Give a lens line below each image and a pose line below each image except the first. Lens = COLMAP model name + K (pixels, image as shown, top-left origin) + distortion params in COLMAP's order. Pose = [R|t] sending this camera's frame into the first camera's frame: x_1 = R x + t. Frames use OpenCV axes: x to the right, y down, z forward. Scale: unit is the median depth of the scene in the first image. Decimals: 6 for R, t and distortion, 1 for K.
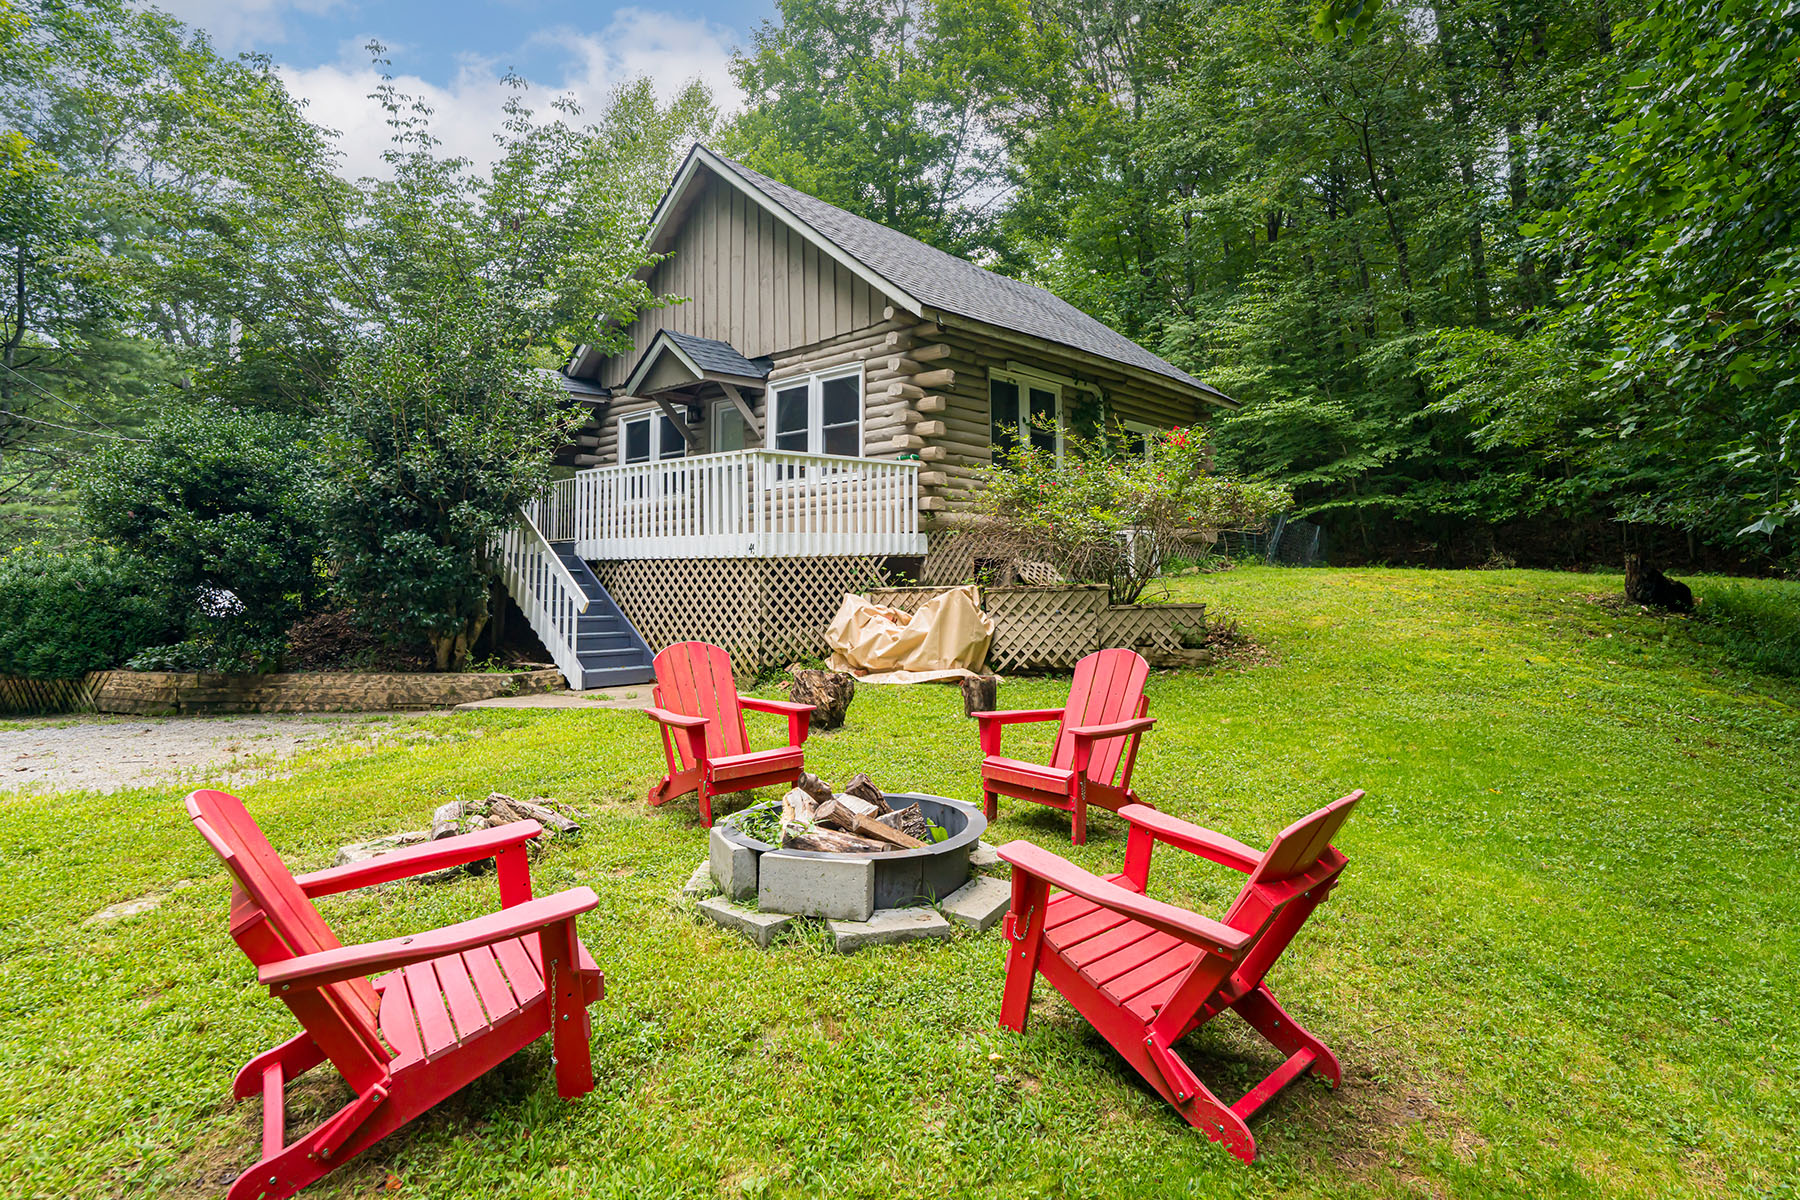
lens RADIAL K [[940.8, 0, 900.0], [0, 940.8, 600.0], [0, 0, 1]] dist [0.001200, 0.000109]
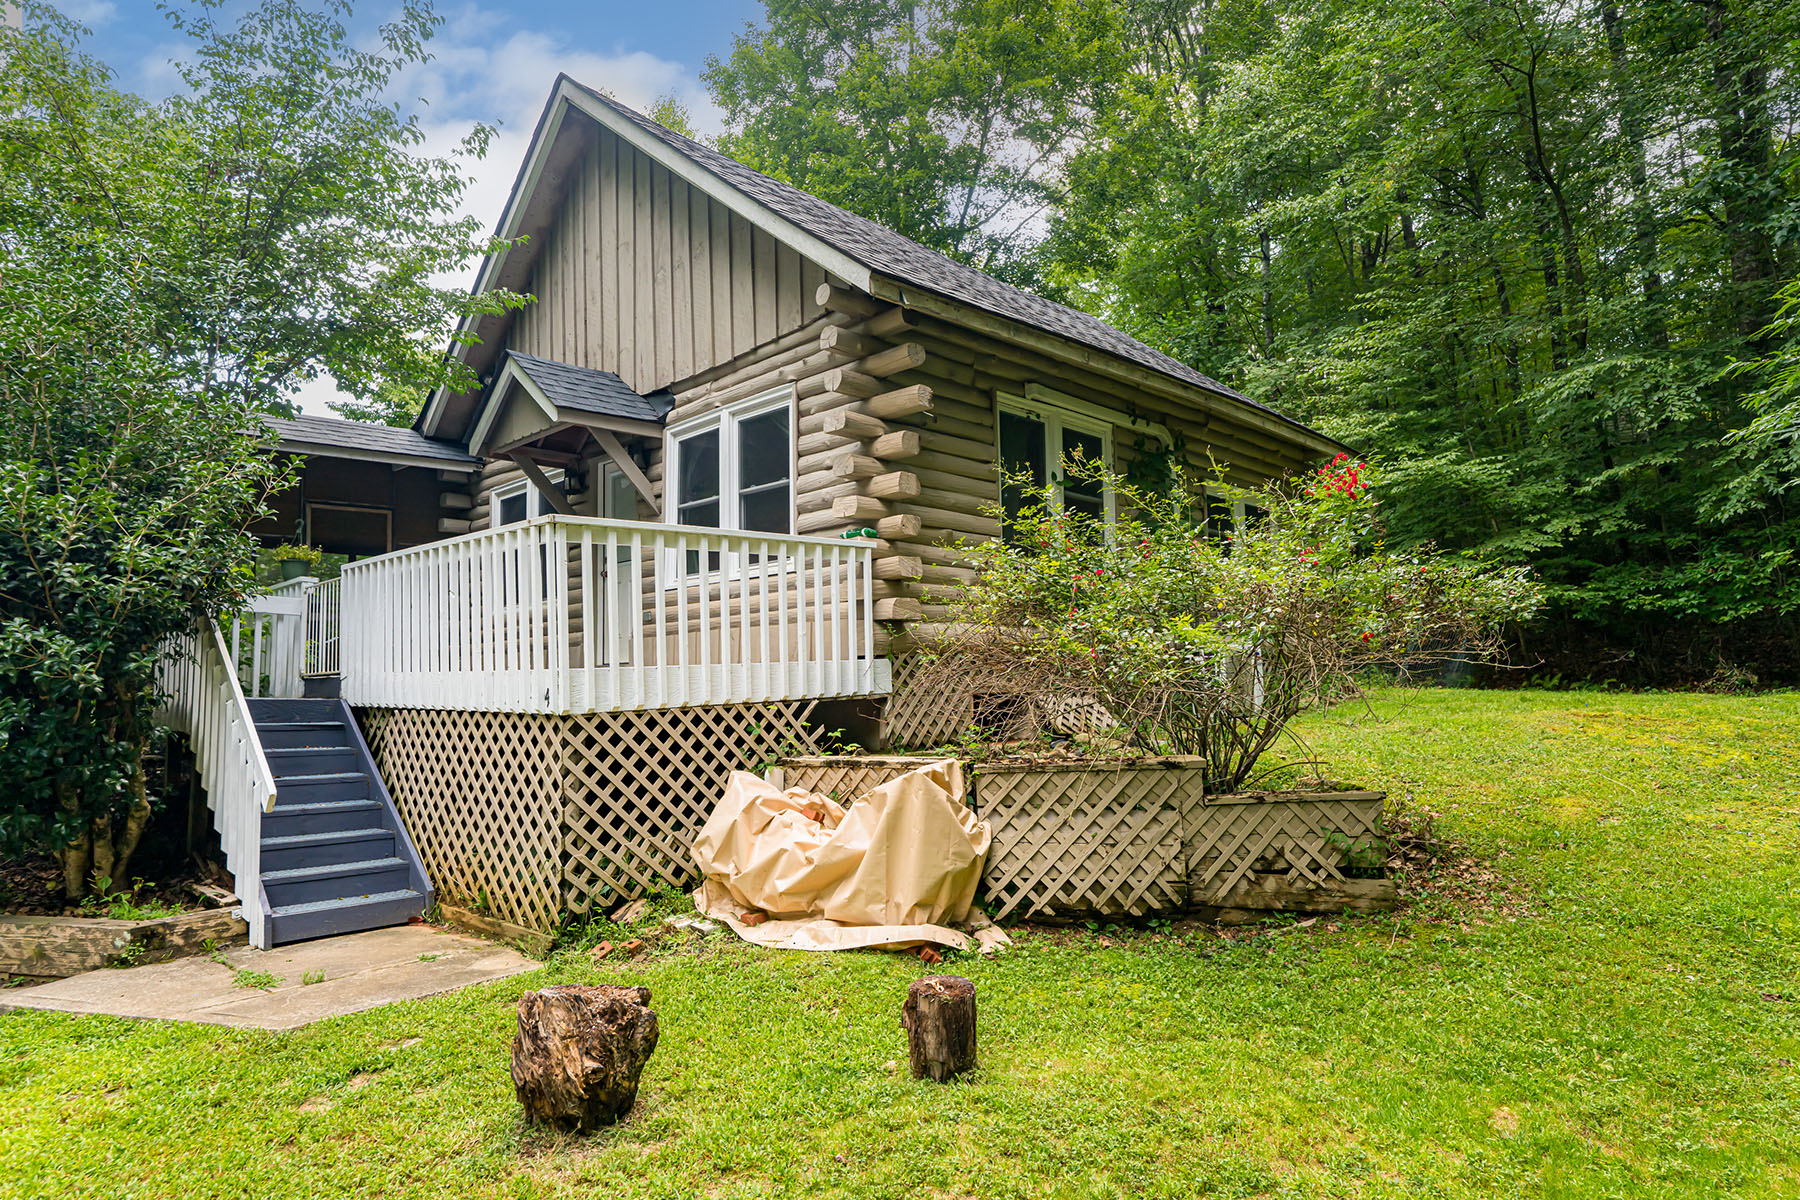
lens RADIAL K [[1033.8, 0, 909.0], [0, 1033.8, 716.3], [0, 0, 1]] dist [-0.001542, -0.000130]
pose [[0.999599, -0.010594, -0.026255, 0.061257], [0.010786, 0.999916, 0.007179, -0.040835], [0.026177, -0.007459, 0.999629, 0.355809]]
